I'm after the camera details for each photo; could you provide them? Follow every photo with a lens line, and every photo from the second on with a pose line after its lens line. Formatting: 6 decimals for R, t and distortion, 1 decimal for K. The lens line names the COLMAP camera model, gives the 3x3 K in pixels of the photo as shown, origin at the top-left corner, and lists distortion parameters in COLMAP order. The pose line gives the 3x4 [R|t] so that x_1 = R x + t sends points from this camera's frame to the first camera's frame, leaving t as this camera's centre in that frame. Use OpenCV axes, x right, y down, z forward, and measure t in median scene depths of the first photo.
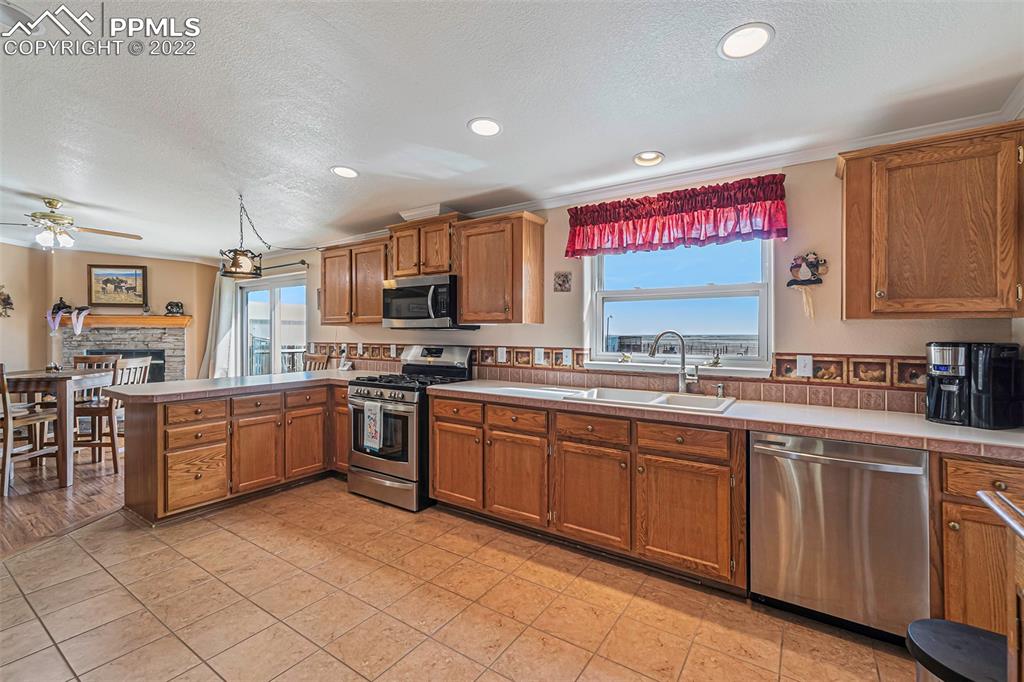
lens RADIAL K [[456.8, 0, 489.3], [0, 456.8, 336.7], [0, 0, 1]] dist [-0.004764, 0.000785]
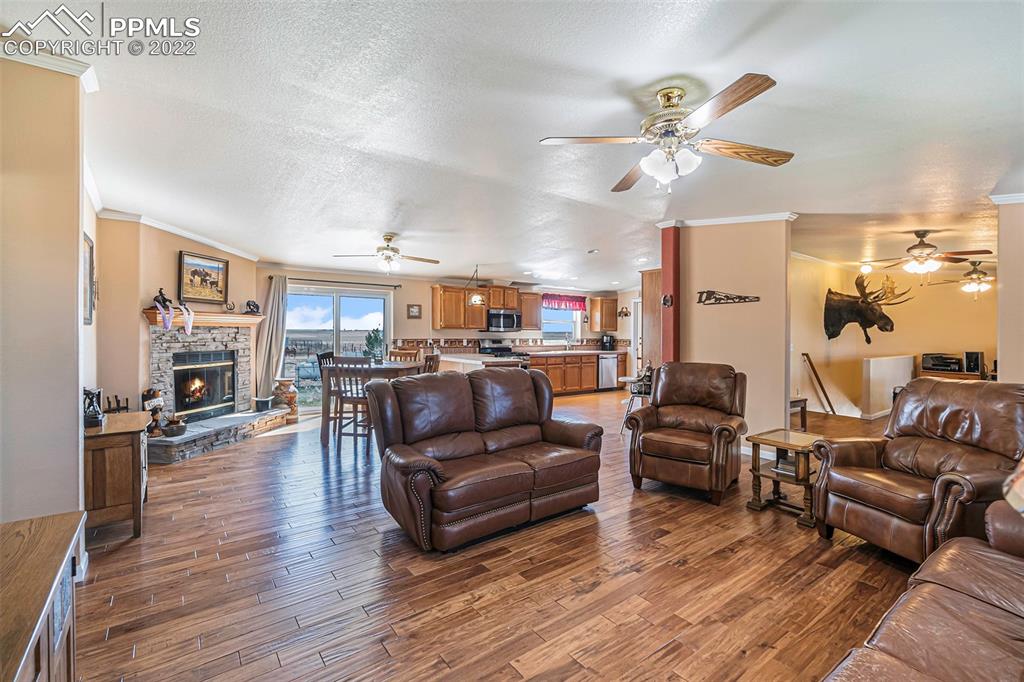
lens RADIAL K [[456.8, 0, 506.8], [0, 456.8, 334.5], [0, 0, 1]] dist [-0.004764, 0.000785]
pose [[0.299401, -0.012058, 0.954051, -1.514050], [-0.013548, 0.999766, 0.016888, -0.027720], [-0.954031, -0.017982, 0.299168, 0.176471]]
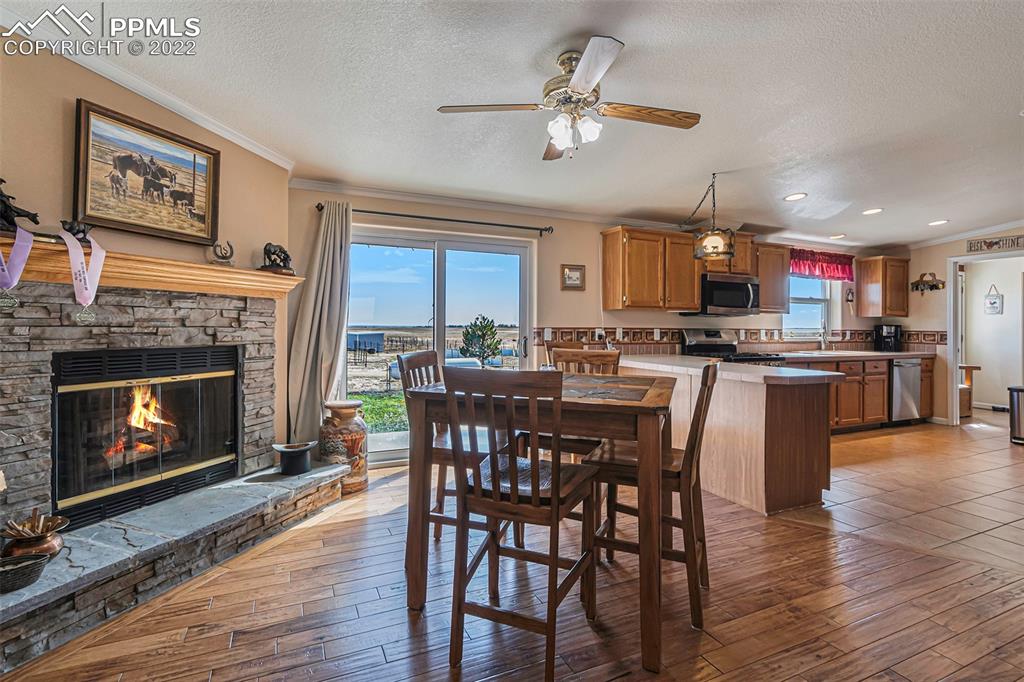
lens RADIAL K [[503.0, 0, 514.9], [0, 503.0, 321.8], [0, 0, 1]] dist [0.024998, 0.000415]
pose [[0.476270, 0.003792, 0.879291, -1.068269], [-0.010299, 0.999946, 0.001267, 0.002648], [-0.879239, -0.009659, 0.476283, 0.536306]]
